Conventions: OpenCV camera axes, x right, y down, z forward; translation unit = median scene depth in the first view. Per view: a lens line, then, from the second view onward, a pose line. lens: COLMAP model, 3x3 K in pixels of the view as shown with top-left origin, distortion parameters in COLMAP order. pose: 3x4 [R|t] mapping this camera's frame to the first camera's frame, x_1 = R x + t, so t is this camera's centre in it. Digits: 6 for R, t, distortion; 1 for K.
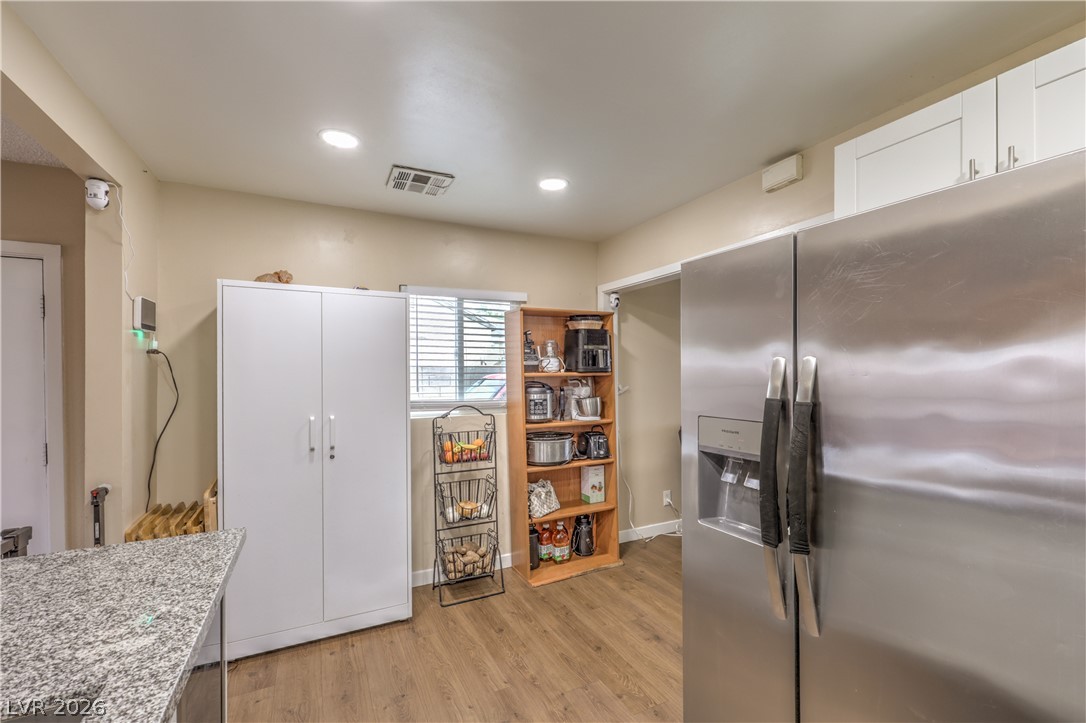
lens RADIAL K [[477.4, 0, 538.0], [0, 477.4, 371.2], [0, 0, 1]] dist [0.004647, 0.000993]
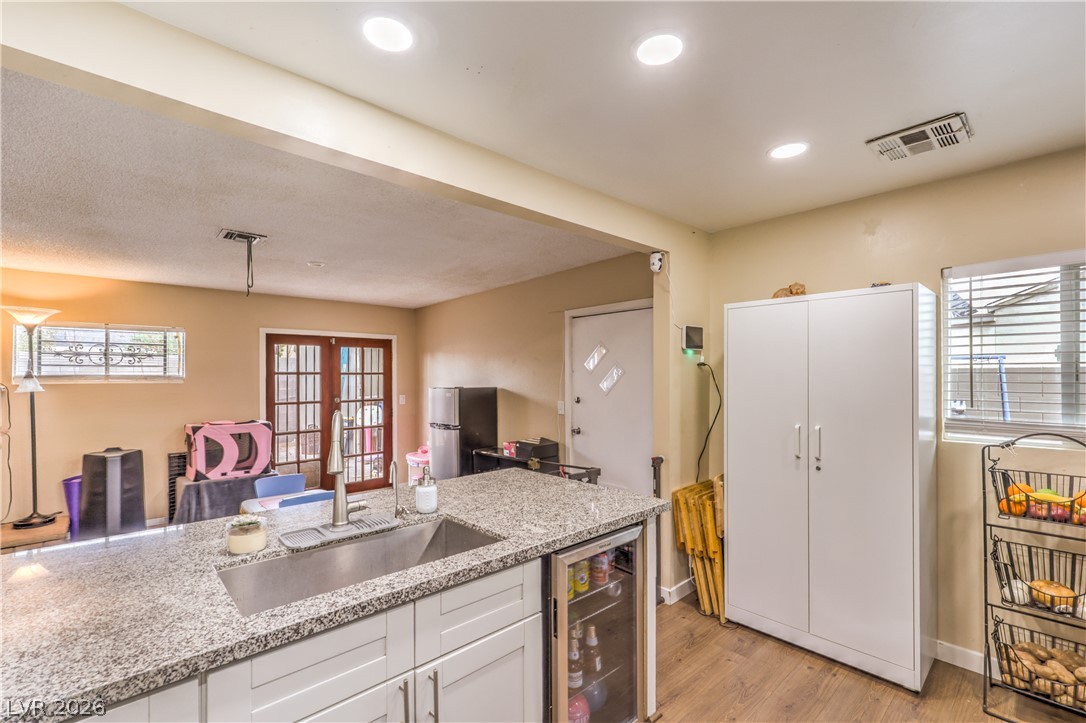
lens RADIAL K [[477.4, 0, 534.9], [0, 477.4, 372.2], [0, 0, 1]] dist [0.004647, 0.000993]
pose [[0.274464, -0.006248, -0.961577, 0.336974], [0.002645, 0.999980, -0.005743, -0.011652], [0.961594, -0.000967, 0.274475, 0.175460]]
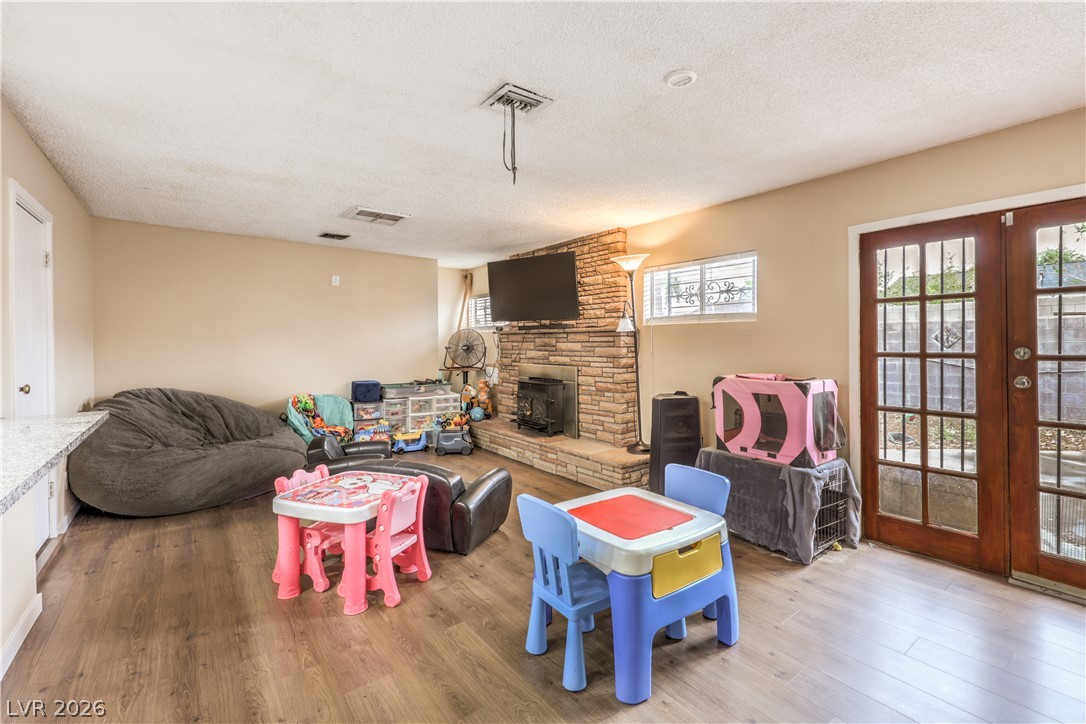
lens RADIAL K [[477.4, 0, 581.7], [0, 477.4, 346.2], [0, 0, 1]] dist [0.004647, 0.000993]
pose [[-0.975666, 0.017495, -0.218562, -1.093669], [0.014498, 0.999778, 0.015309, 0.066749], [0.218781, 0.011768, -0.975703, 0.691018]]
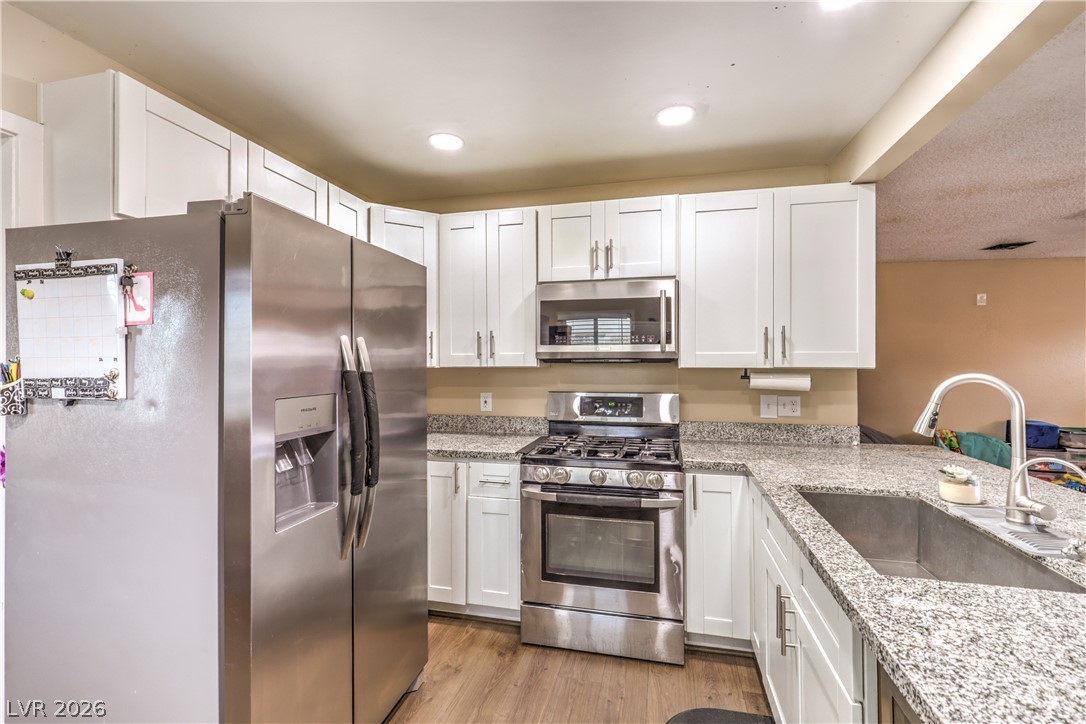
lens RADIAL K [[477.4, 0, 545.8], [0, 477.4, 362.3], [0, 0, 1]] dist [0.004647, 0.000993]
pose [[-0.768988, 0.008156, 0.639211, -0.329286], [0.006632, 0.999967, -0.004781, 0.022731], [-0.639229, 0.000563, -0.769016, 0.822413]]
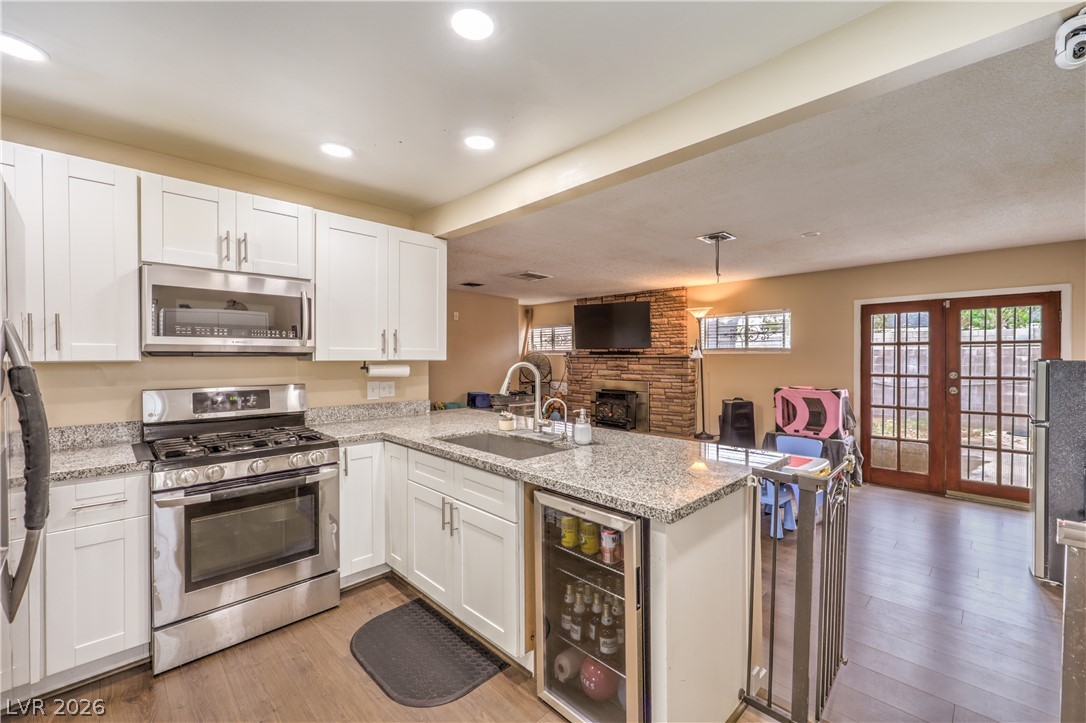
lens RADIAL K [[446.8, 0, 557.6], [0, 446.8, 363.1], [0, 0, 1]] dist [-0.001108, 0.000362]
pose [[-0.942805, 0.010470, -0.333180, -0.090588], [0.004894, 0.999834, 0.017572, 0.020905], [0.333309, 0.014937, -0.942699, 1.080089]]
